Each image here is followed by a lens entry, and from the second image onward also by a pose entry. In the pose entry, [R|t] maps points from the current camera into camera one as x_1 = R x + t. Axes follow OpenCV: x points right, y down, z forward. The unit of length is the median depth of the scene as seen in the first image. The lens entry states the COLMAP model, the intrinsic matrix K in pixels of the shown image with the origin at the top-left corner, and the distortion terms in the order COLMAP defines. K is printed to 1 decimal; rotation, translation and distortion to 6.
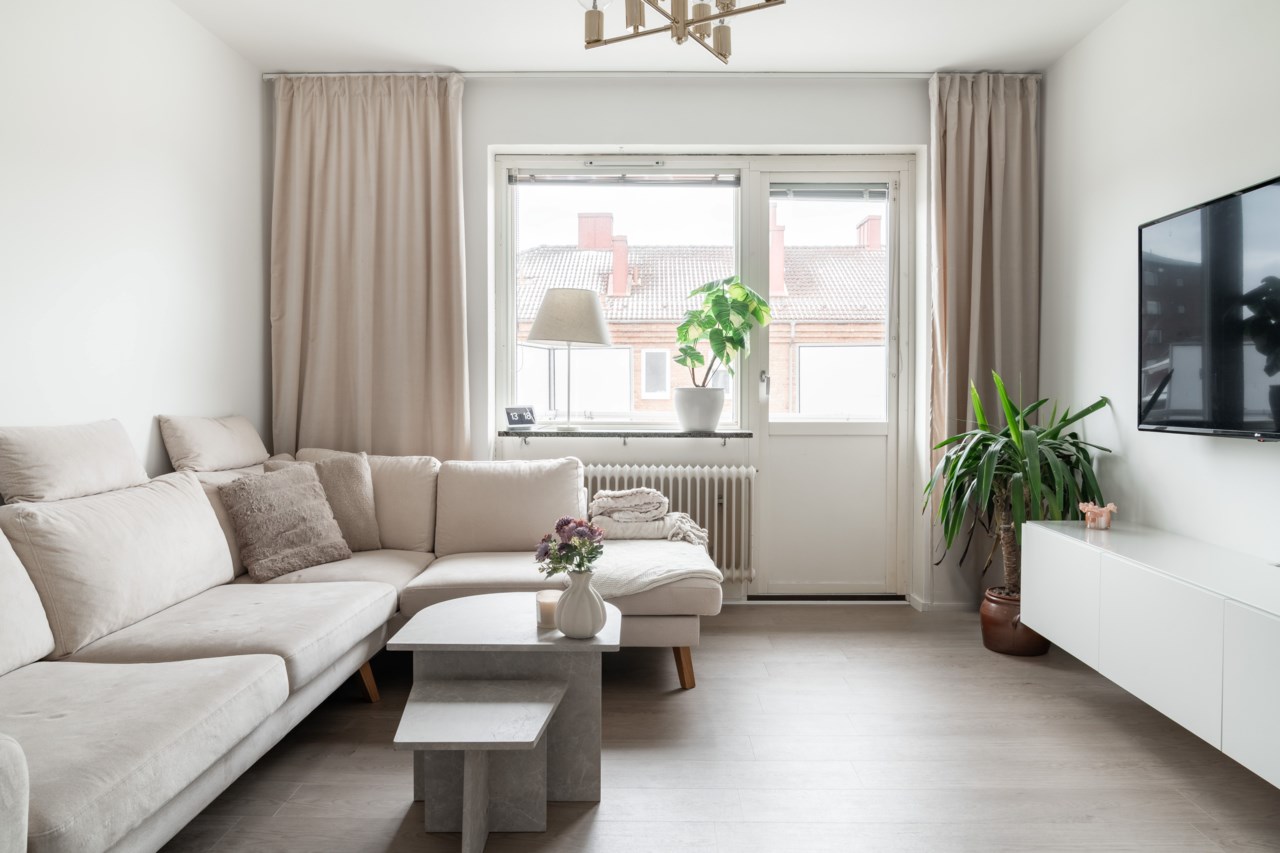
lens RADIAL K [[851.0, 0, 642.4], [0, 851.0, 408.3], [0, 0, 1]] dist [-0.035229, 0.025422]
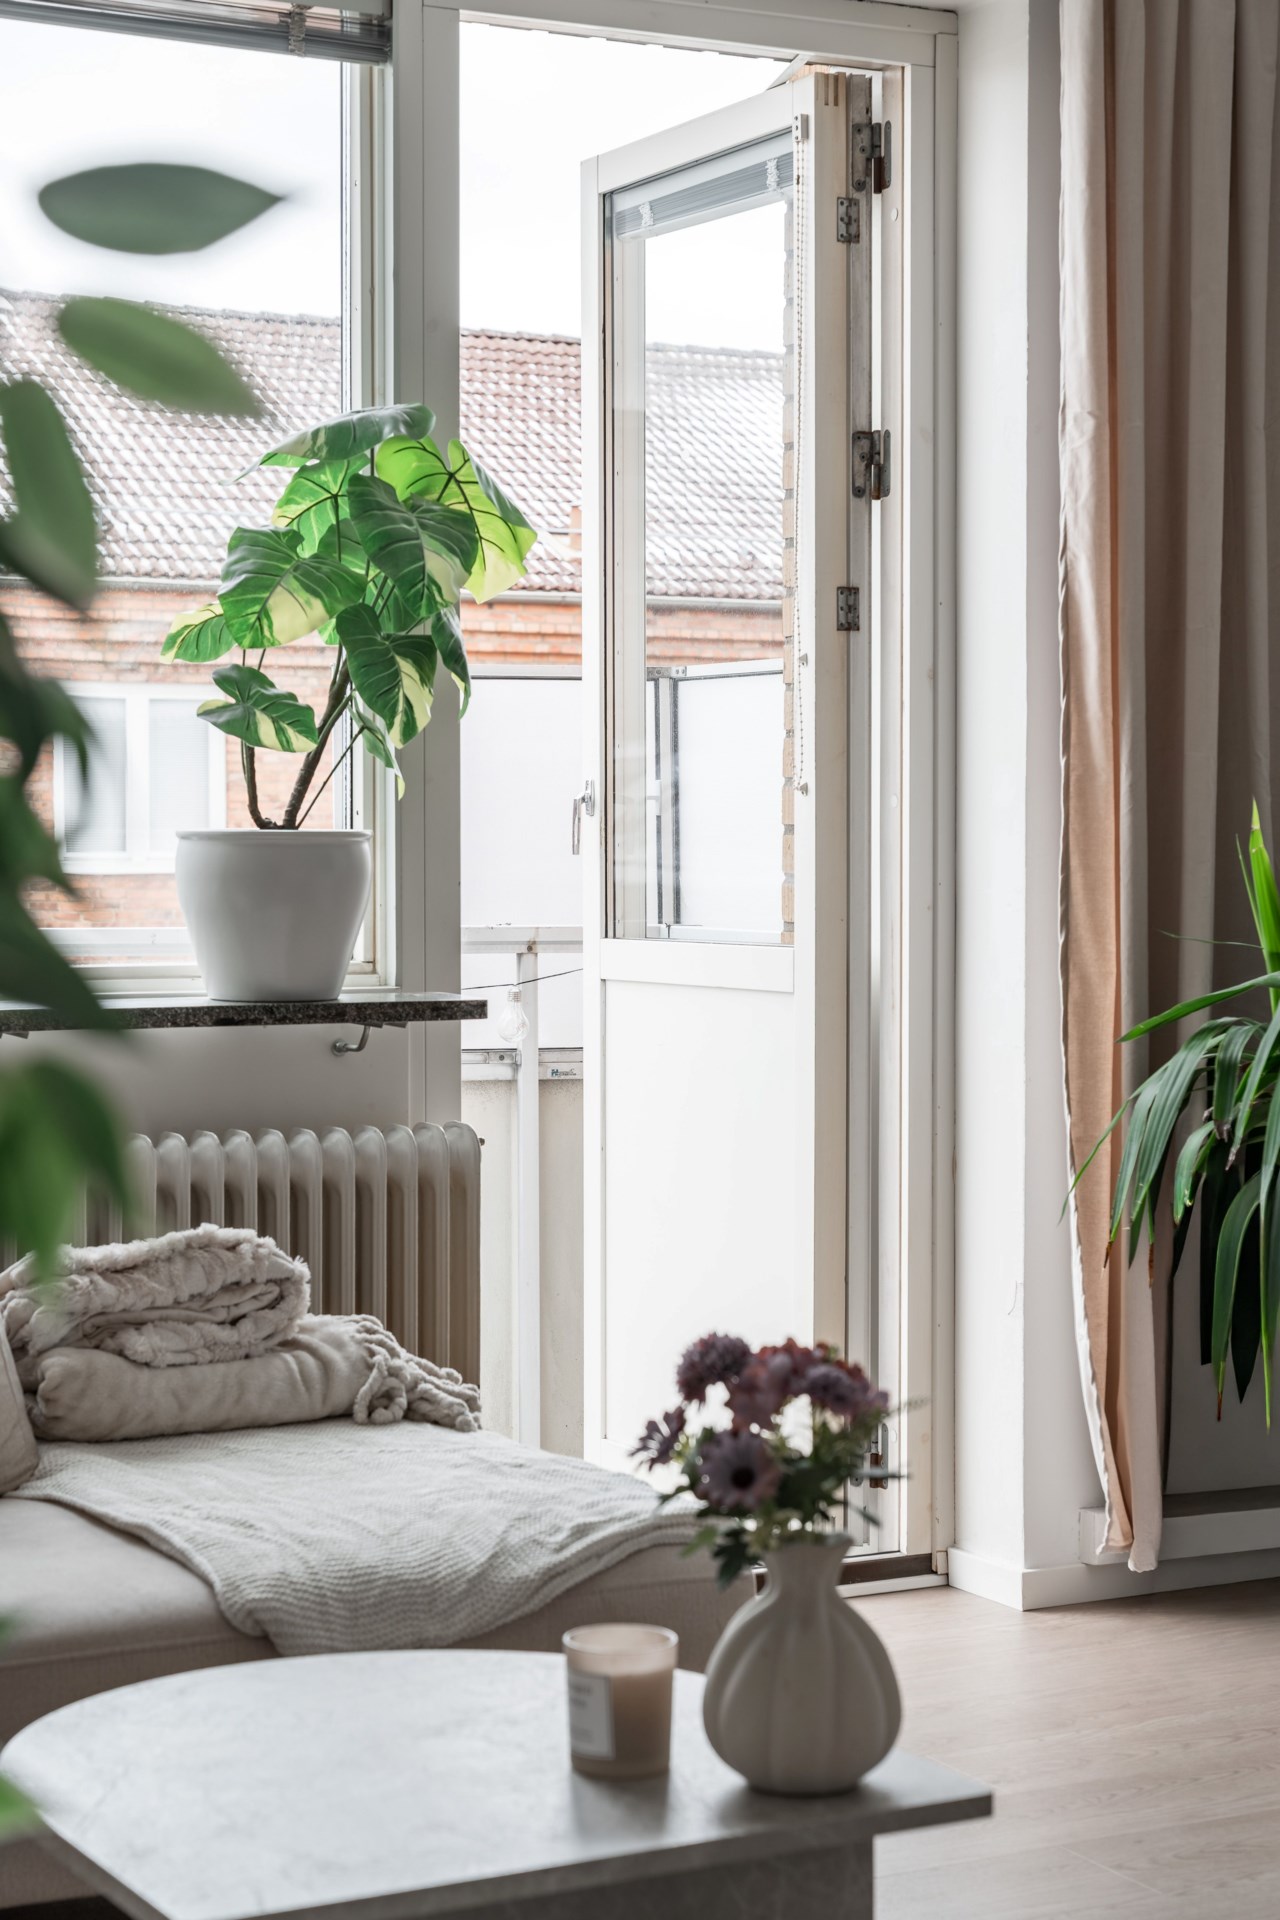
lens RADIAL K [[3231.0, 0, 640.0], [0, 3231.0, 960.0], [0, 0, 1]] dist [0.003322, 0.087212]
pose [[0.882950, -0.016738, 0.469168, -0.335427], [0.010976, 0.999827, 0.015012, 0.001625], [-0.469338, -0.008105, 0.882981, 0.094605]]
